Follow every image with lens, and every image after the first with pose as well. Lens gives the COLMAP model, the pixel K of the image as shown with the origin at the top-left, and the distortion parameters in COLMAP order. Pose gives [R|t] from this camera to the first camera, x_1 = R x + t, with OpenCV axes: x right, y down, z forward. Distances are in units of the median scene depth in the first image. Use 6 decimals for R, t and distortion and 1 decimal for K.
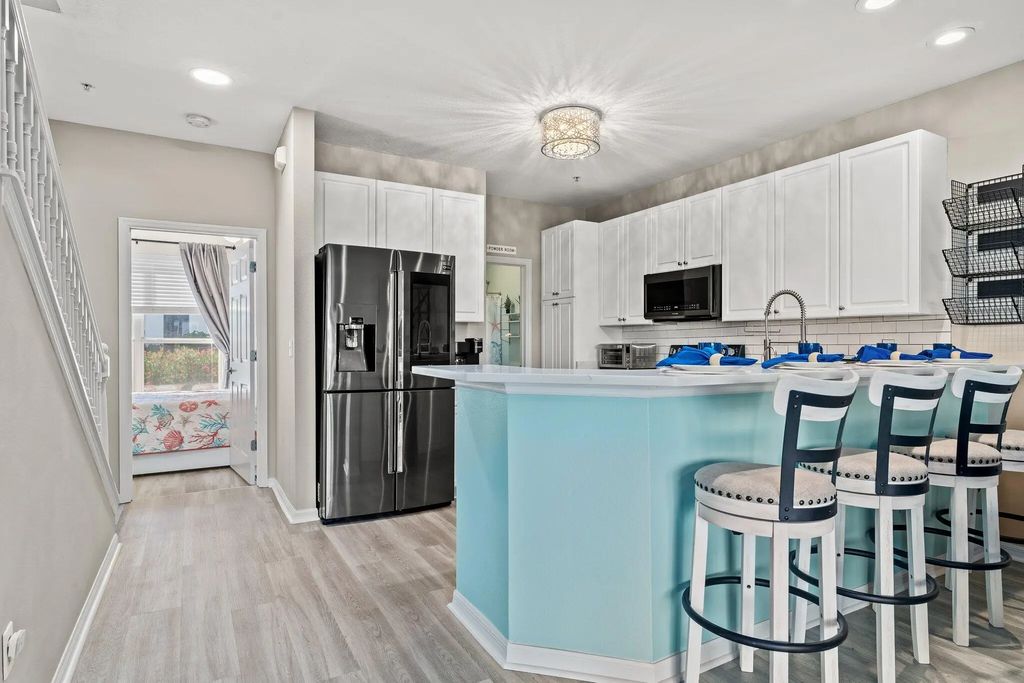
lens RADIAL K [[558.6, 0, 506.7], [0, 558.6, 345.5], [0, 0, 1]] dist [-0.001936, 0.000260]
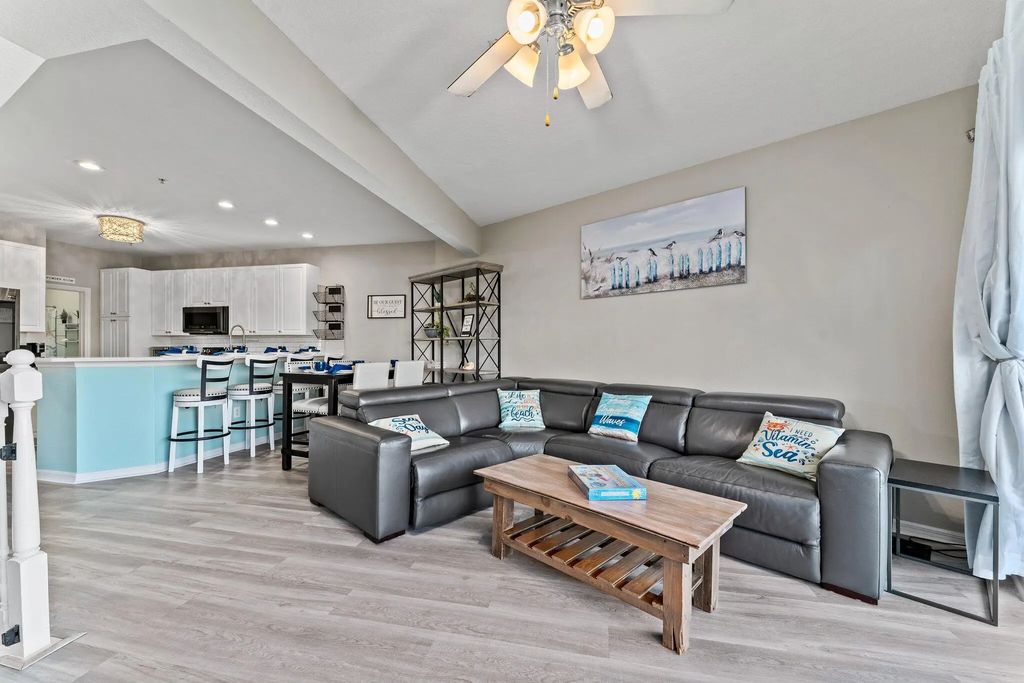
lens RADIAL K [[408.1, 0, 508.0], [0, 408.1, 346.3], [0, 0, 1]] dist [0.000141, 0.000317]
pose [[0.666498, 0.001654, 0.745505, -0.035879], [0.003068, 0.999983, -0.004961, 0.006611], [-0.745500, 0.005593, 0.666482, -0.782222]]
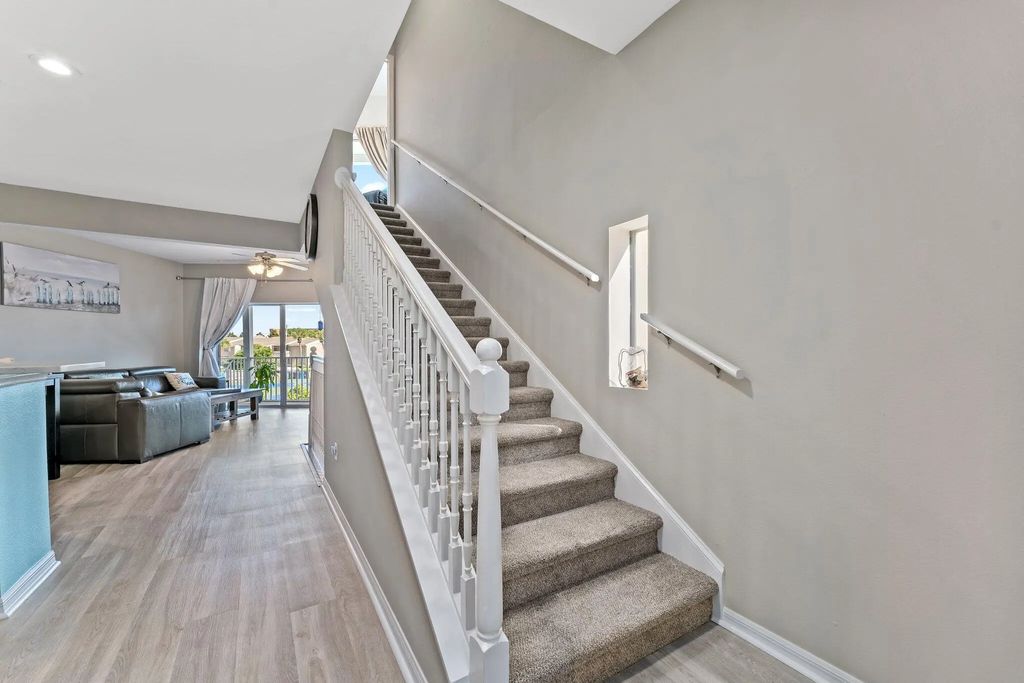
lens RADIAL K [[413.7, 0, 508.9], [0, 413.7, 342.9], [0, 0, 1]] dist [-0.001121, 0.000465]
pose [[-0.999359, 0.004618, -0.035487, -0.601518], [0.004642, 0.999989, -0.000600, 0.001102], [0.035484, -0.000764, -0.999370, 1.111039]]
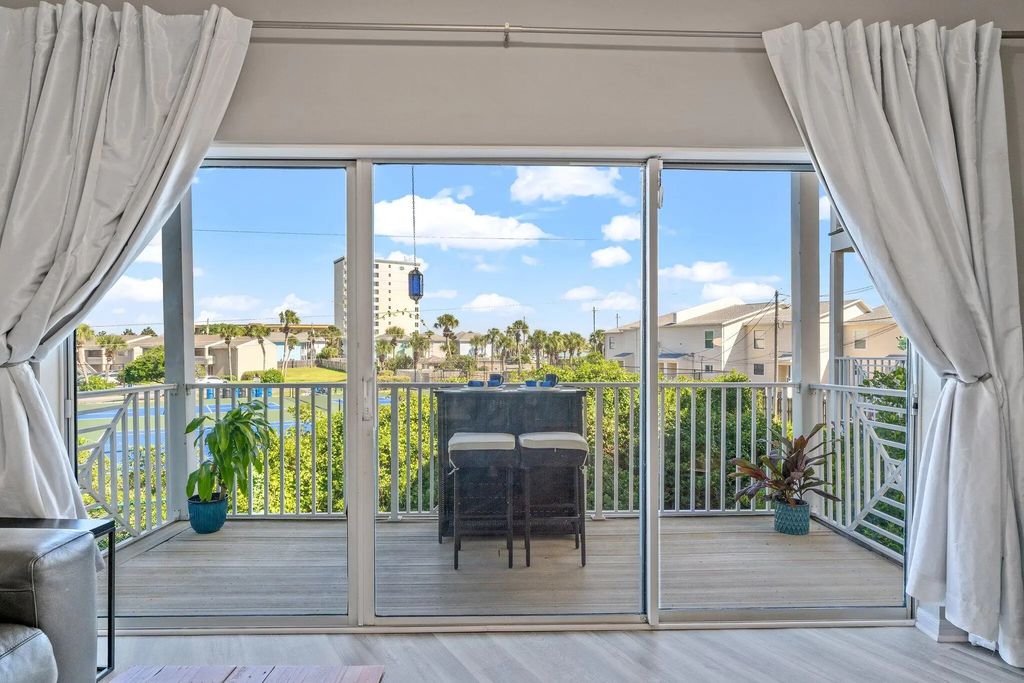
lens RADIAL K [[557.9, 0, 507.1], [0, 557.9, 354.7], [0, 0, 1]] dist [0.002659, -0.000269]
pose [[-0.999192, -0.001624, -0.040156, 0.301923], [-0.002246, 0.999878, 0.015428, 0.003145], [0.040126, 0.015506, -0.999074, -0.345875]]
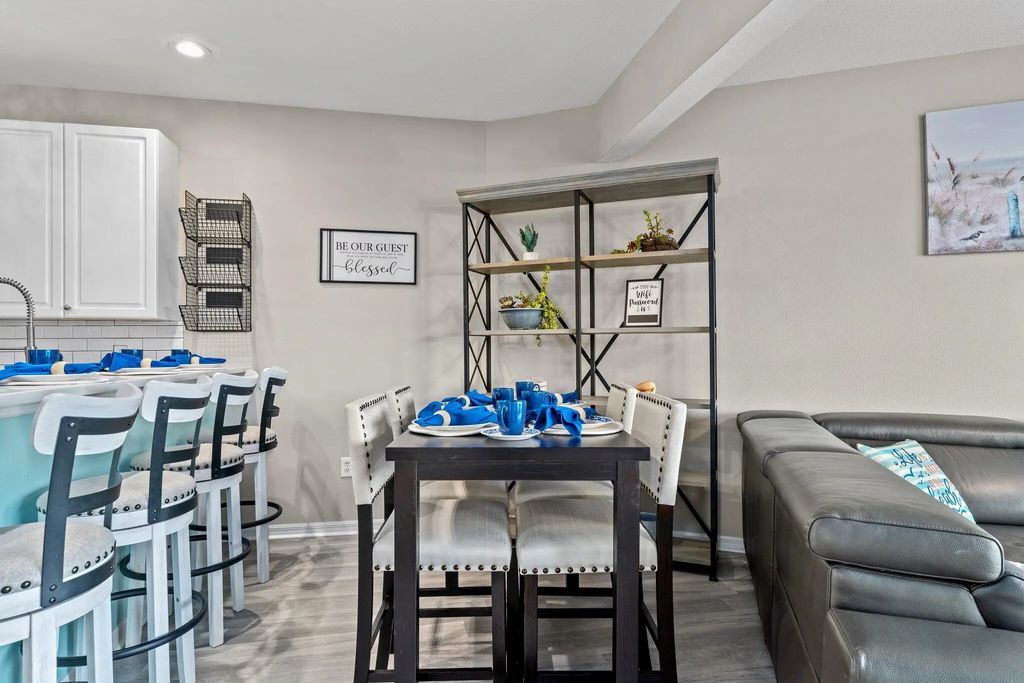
lens RADIAL K [[558.6, 0, 506.7], [0, 558.6, 345.5], [0, 0, 1]] dist [-0.001936, 0.000260]
pose [[0.311868, 0.002731, 0.950122, 0.005739], [0.007202, 0.999960, -0.005238, -0.000841], [-0.950098, 0.008476, 0.311836, 0.098381]]
